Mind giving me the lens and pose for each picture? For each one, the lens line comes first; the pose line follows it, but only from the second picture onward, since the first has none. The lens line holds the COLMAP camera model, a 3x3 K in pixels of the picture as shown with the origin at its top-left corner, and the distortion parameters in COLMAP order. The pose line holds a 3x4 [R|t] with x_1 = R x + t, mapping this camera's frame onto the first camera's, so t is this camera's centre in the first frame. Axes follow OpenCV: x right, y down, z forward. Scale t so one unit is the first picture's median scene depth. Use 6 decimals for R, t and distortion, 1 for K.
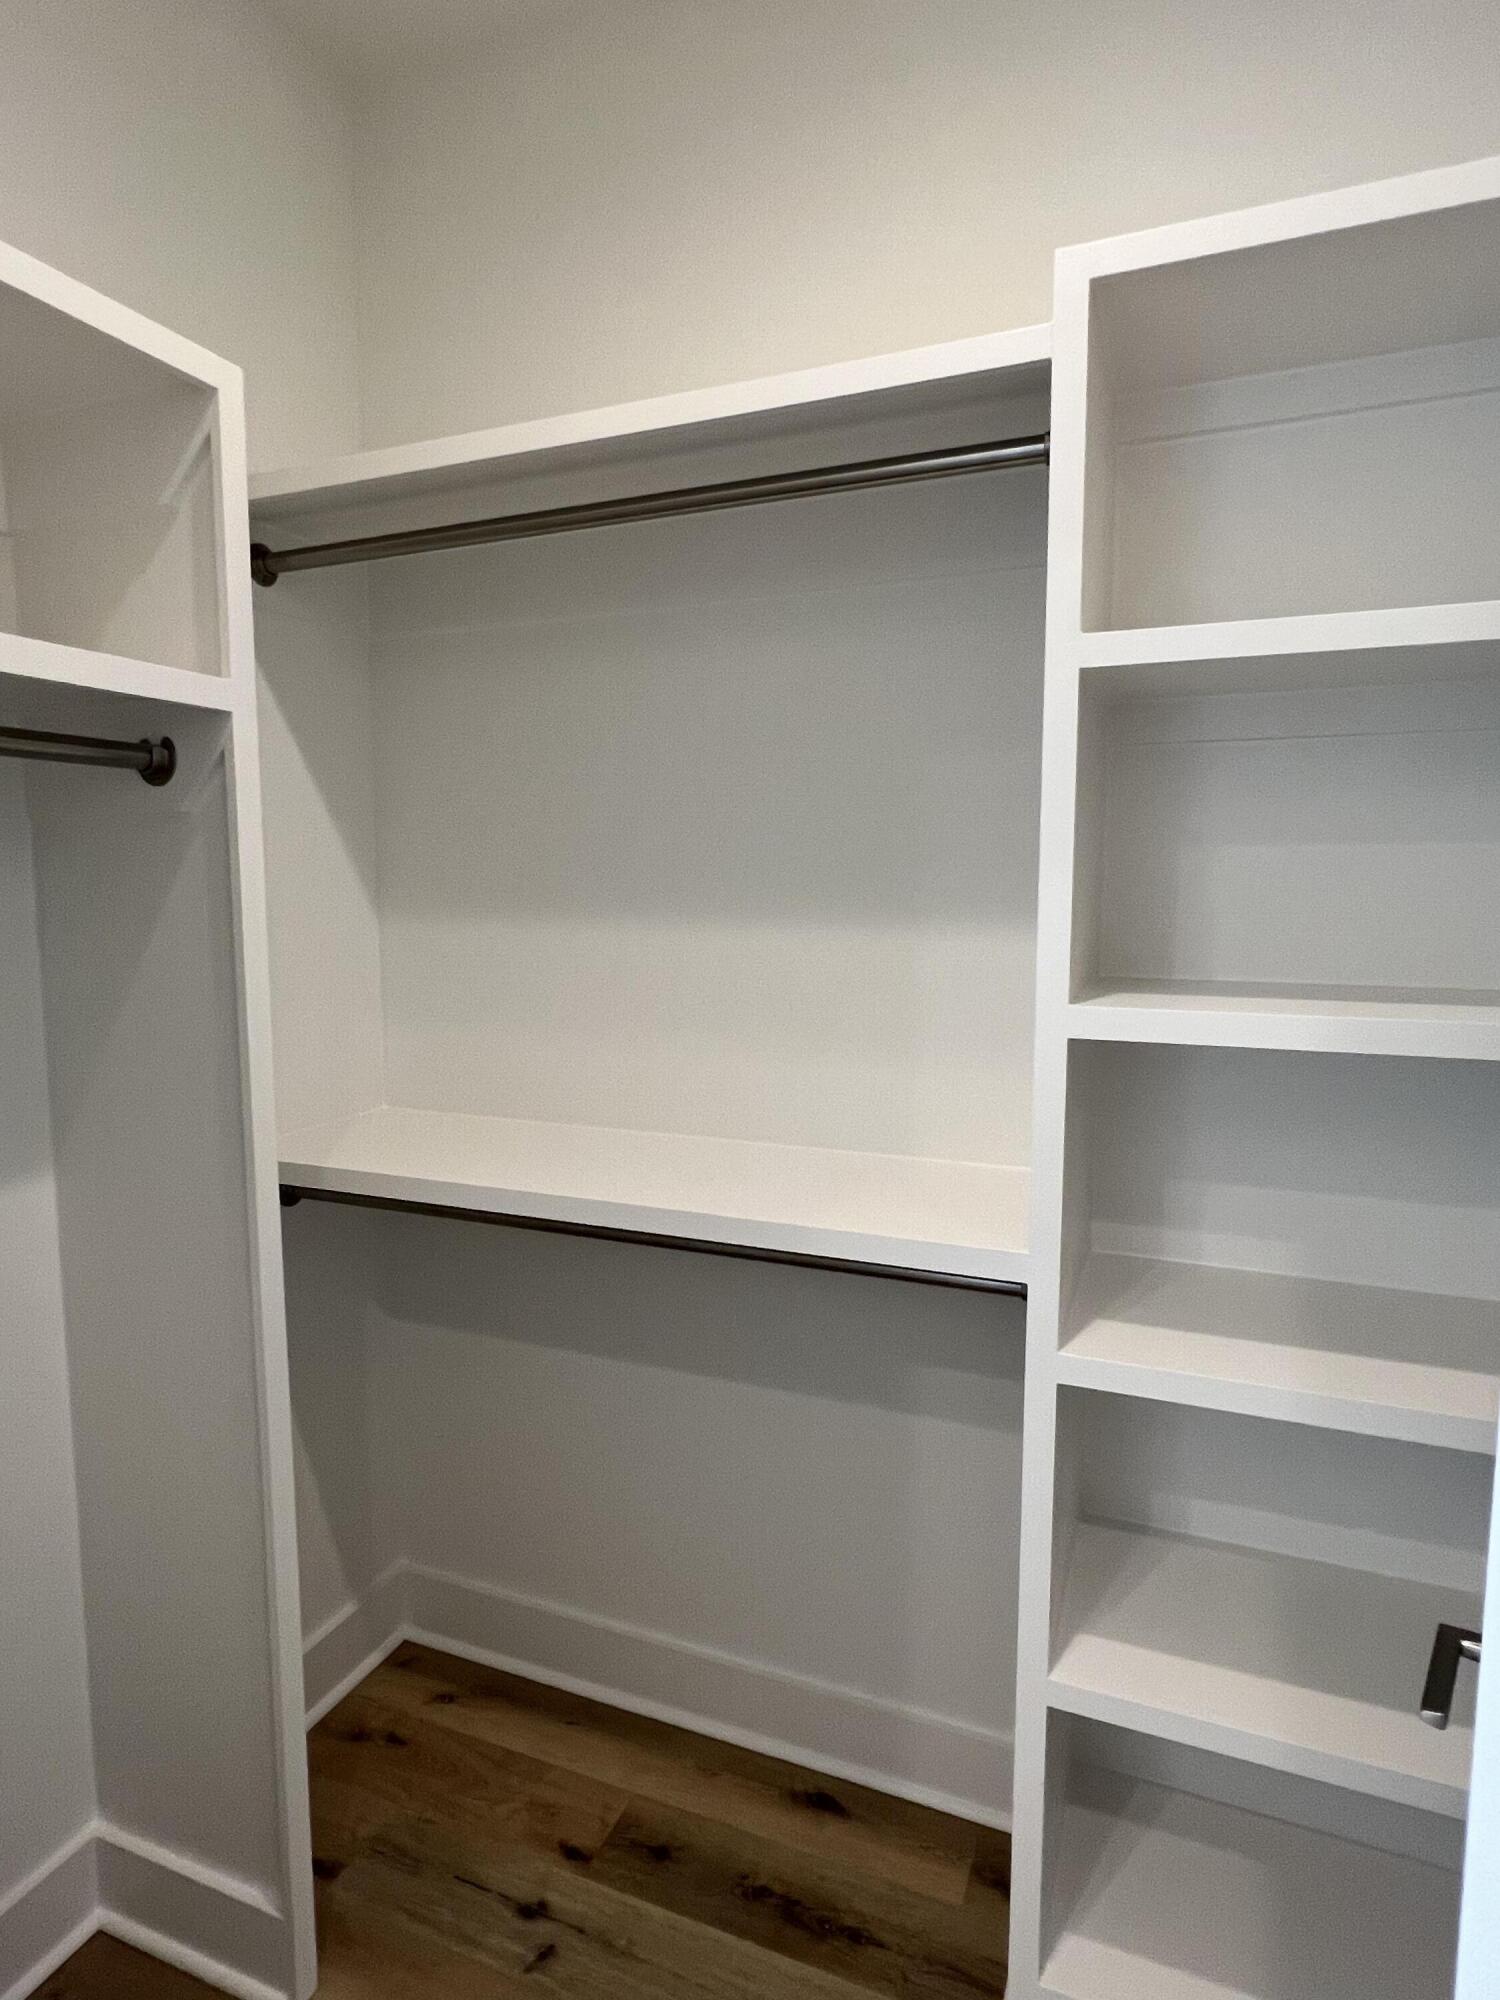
lens RADIAL K [[1120.3, 0, 750.2], [0, 1120.3, 998.6], [0, 0, 1]] dist [-0.007345, 0.004246]
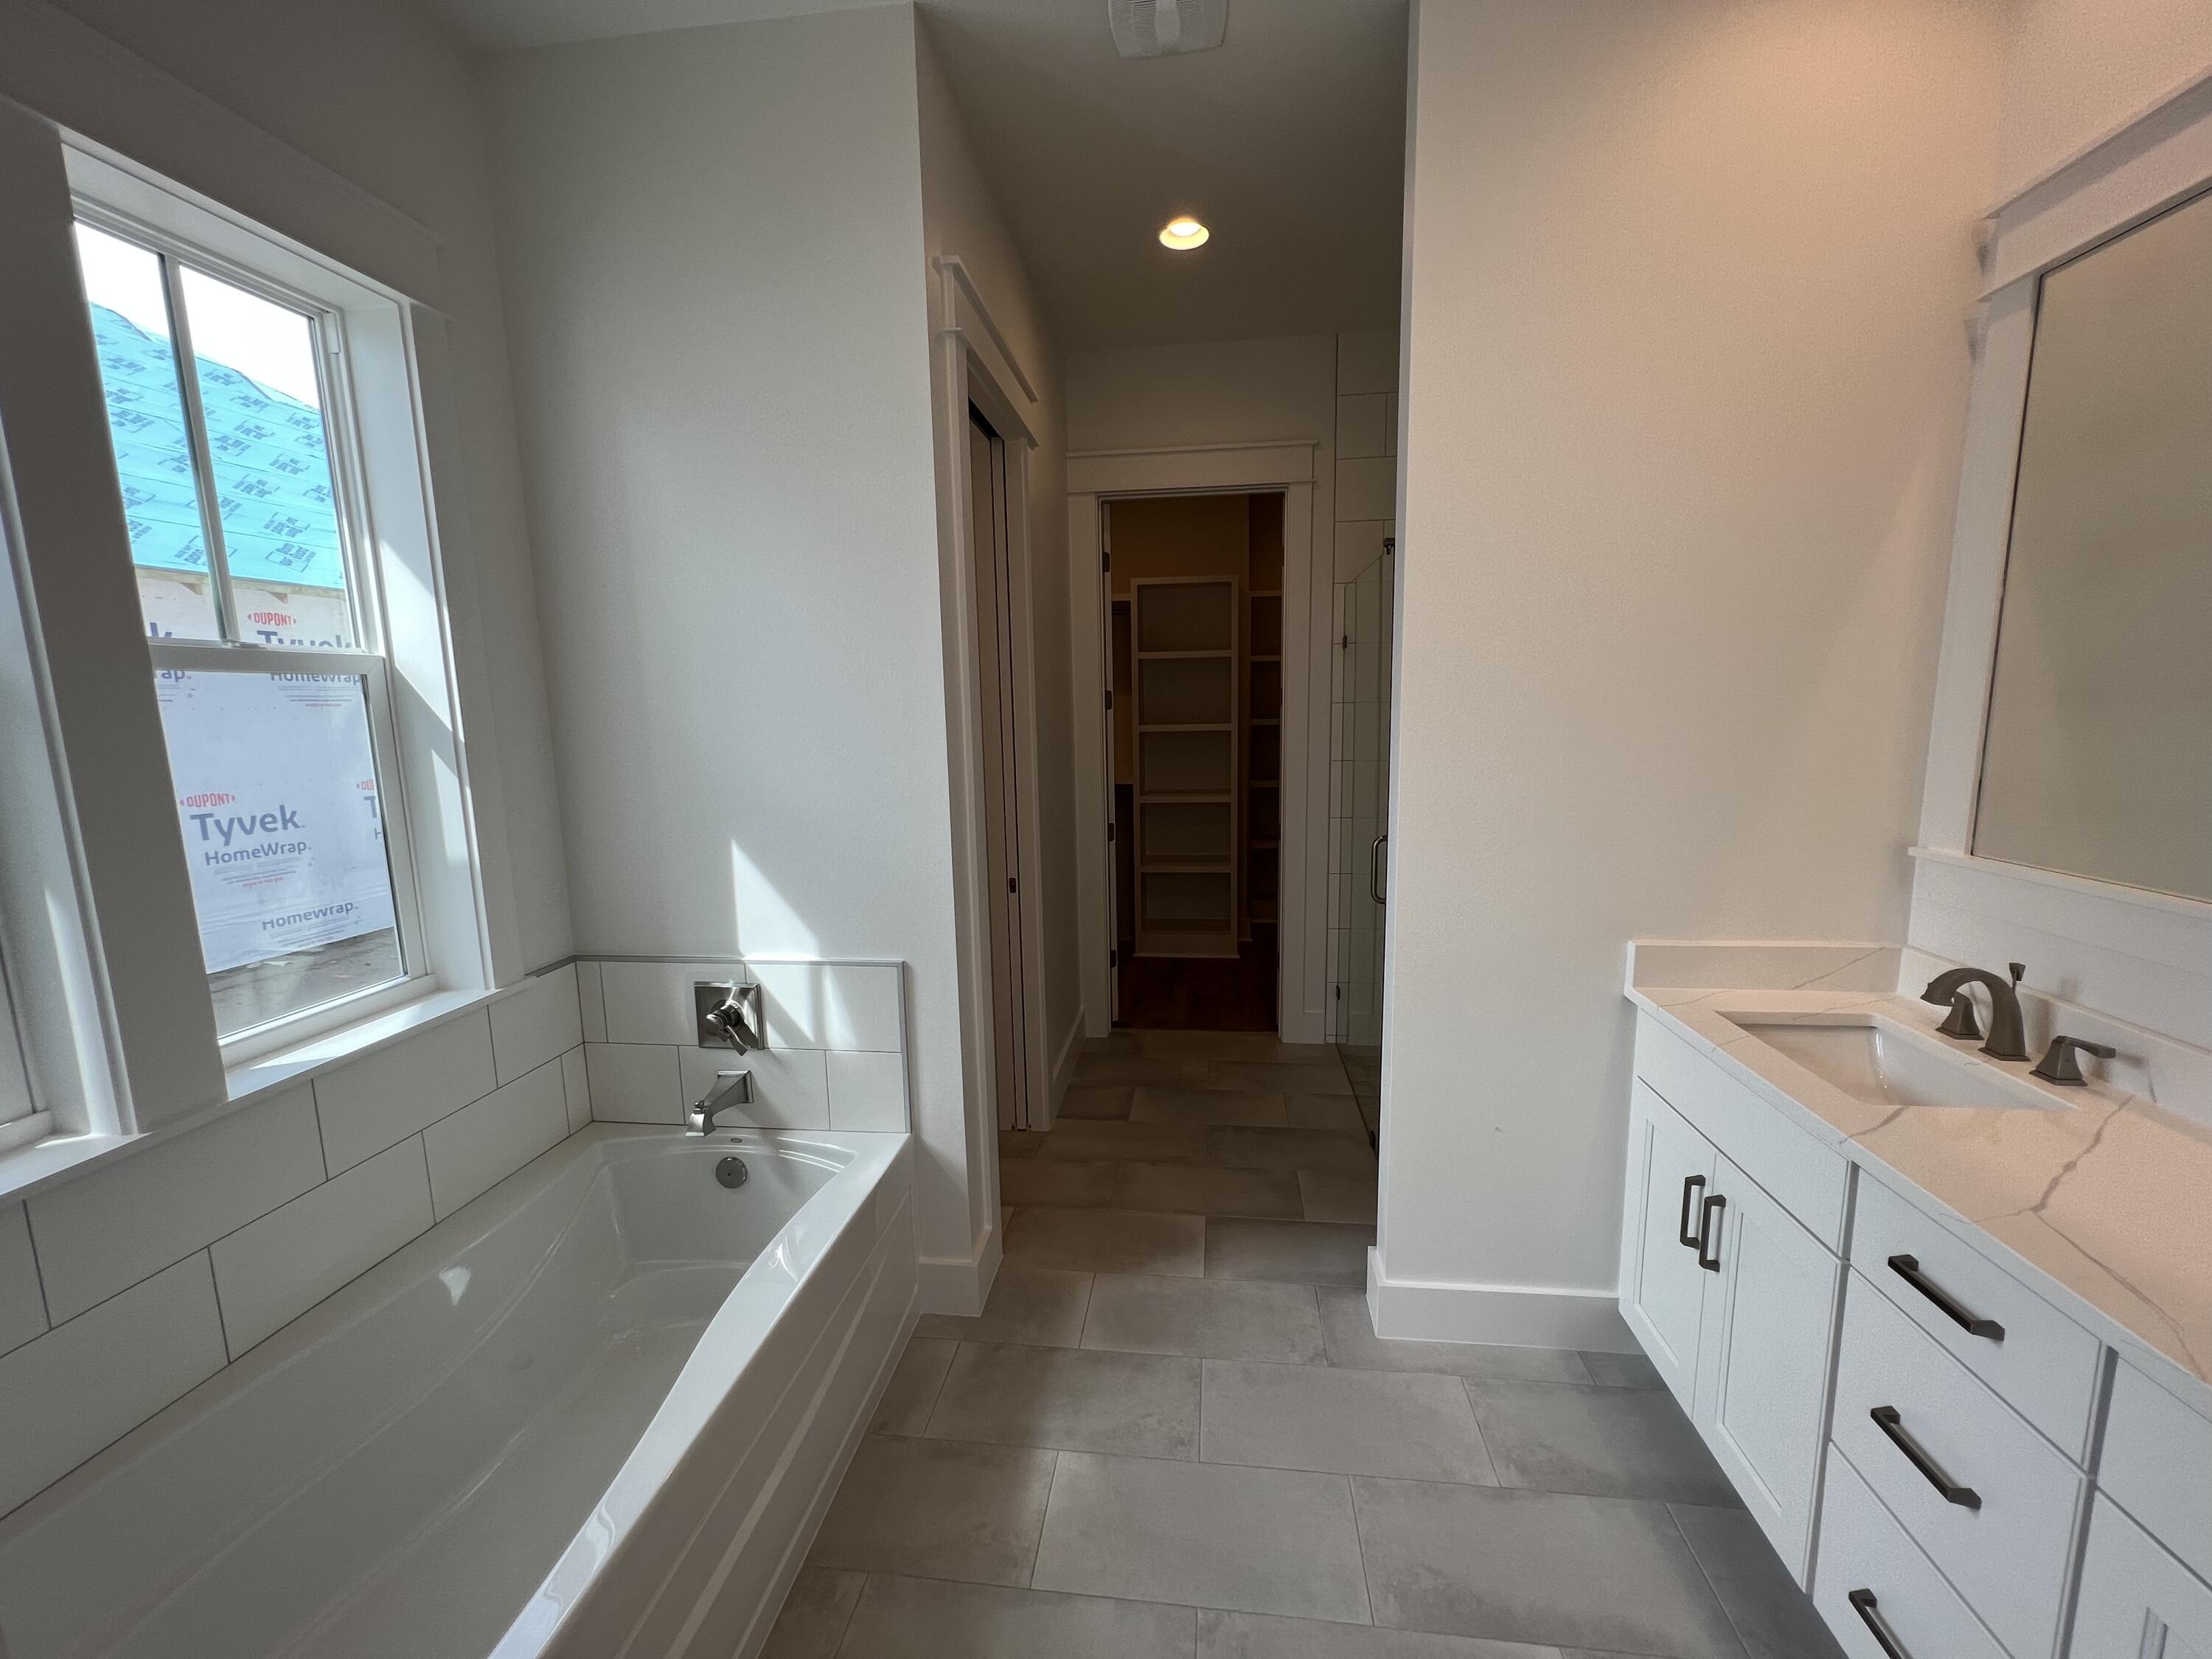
lens RADIAL K [[890.4, 0, 1102.9], [0, 890.4, 828.1], [0, 0, 1]] dist [-0.002170, 0.001168]
pose [[0.963855, -0.052562, 0.261192, -0.998866], [0.043671, 0.998255, 0.039735, 0.321516], [-0.262825, -0.026892, 0.964469, -3.012499]]
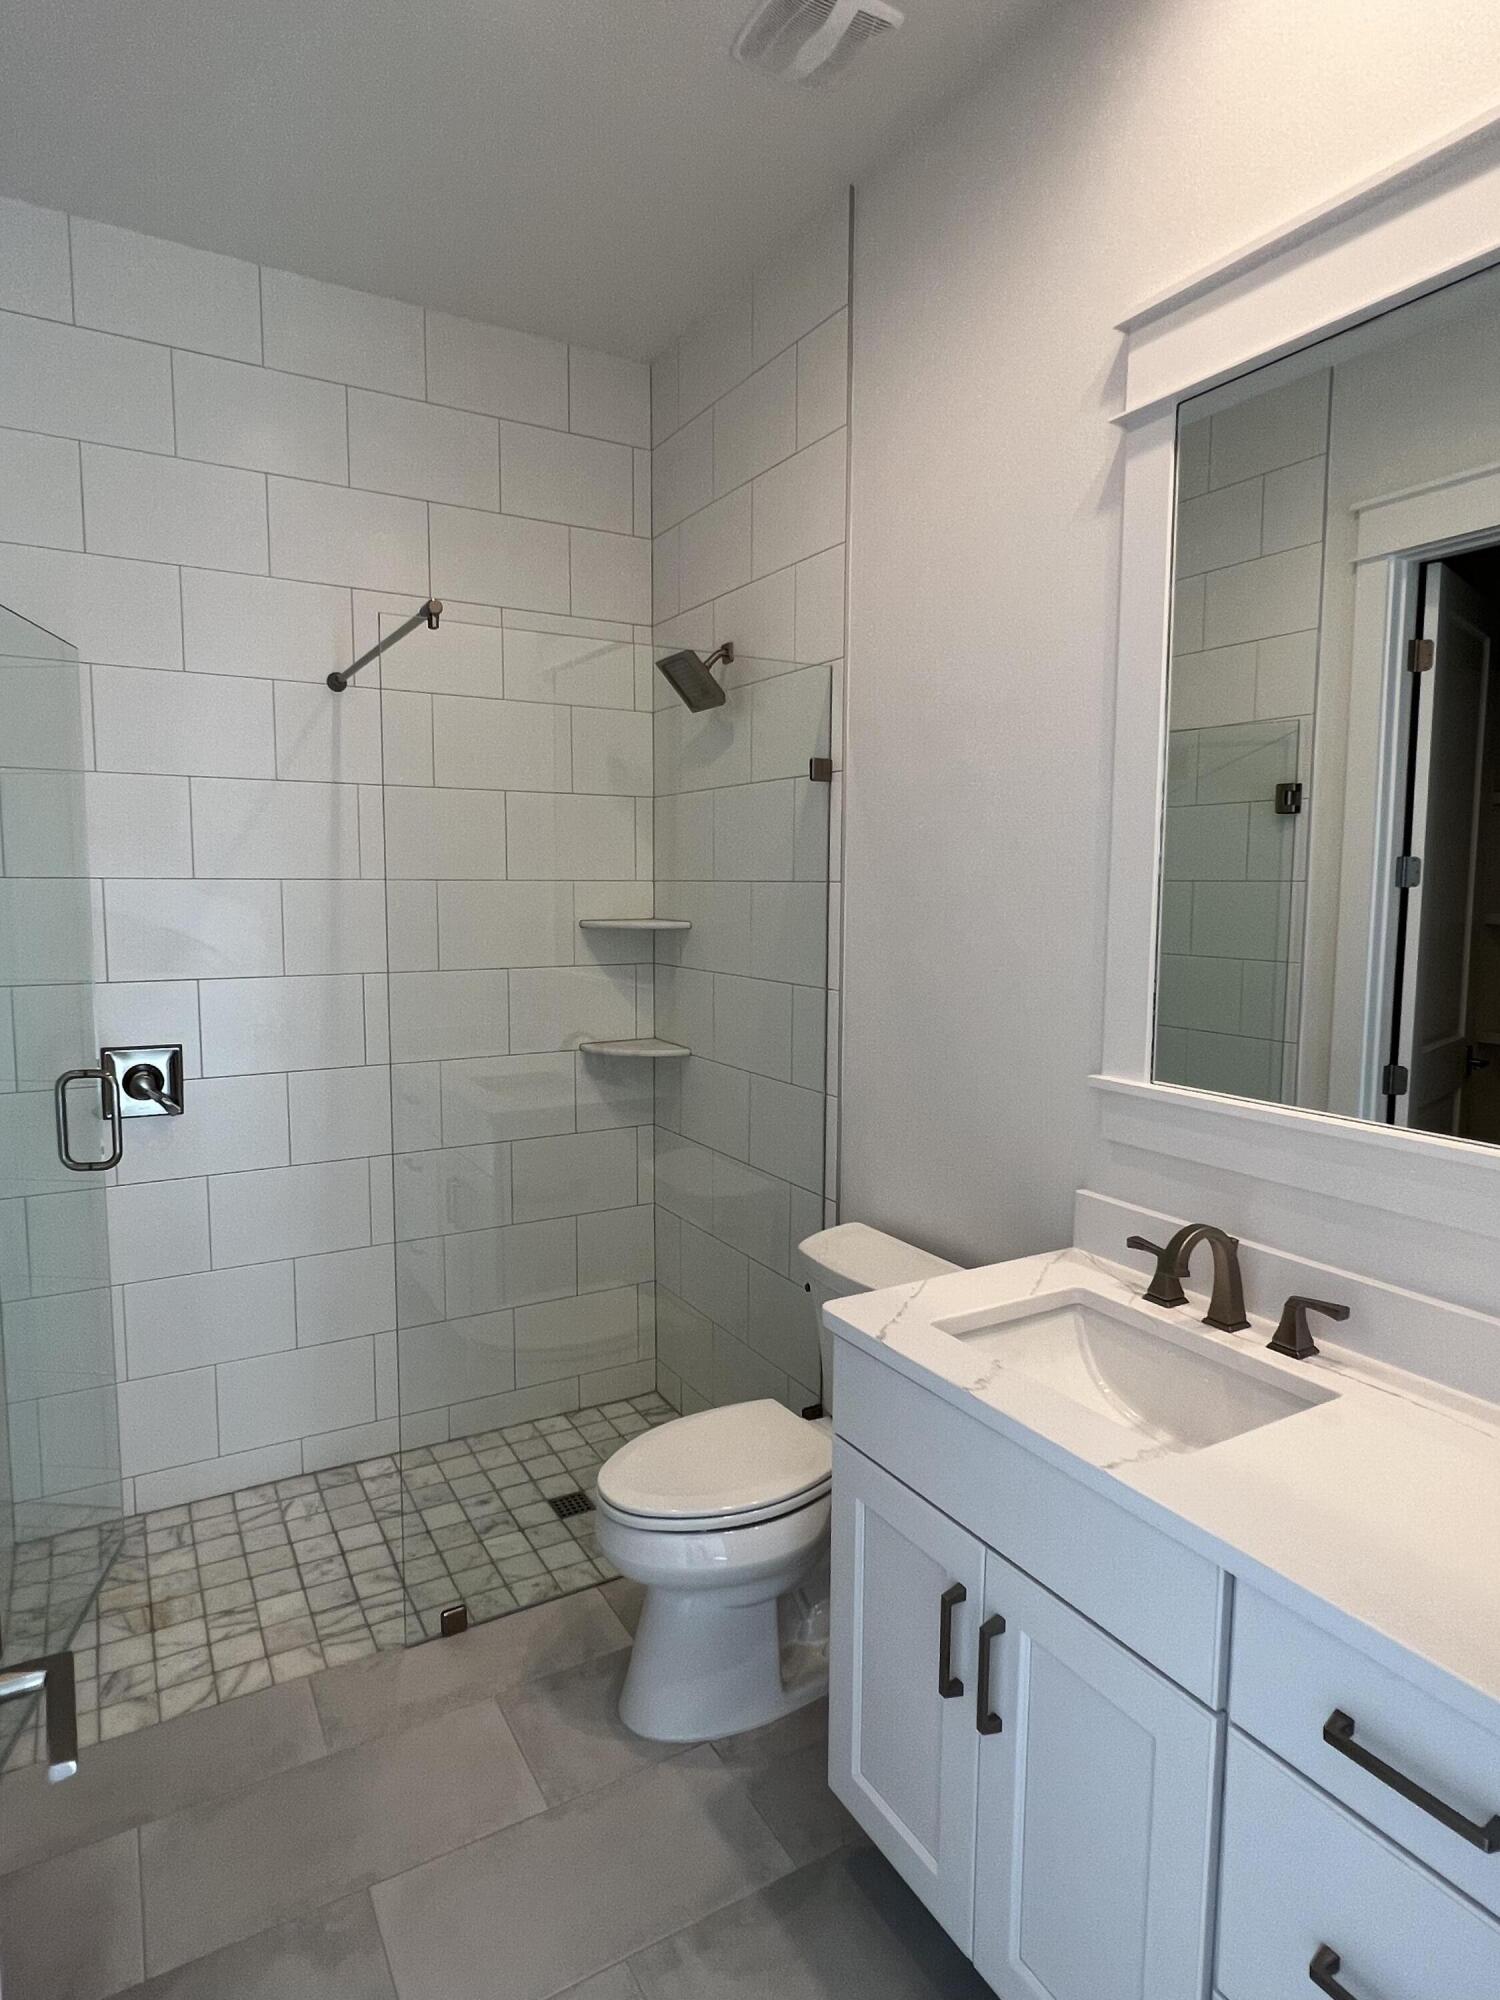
lens RADIAL K [[1120.3, 0, 748.6], [0, 1120.3, 996.1], [0, 0, 1]] dist [-0.007345, 0.004246]
pose [[0.603067, -0.067088, 0.794865, -0.802905], [0.067784, 0.997163, 0.032734, 0.289624], [-0.794805, 0.034139, 0.605903, -2.514850]]
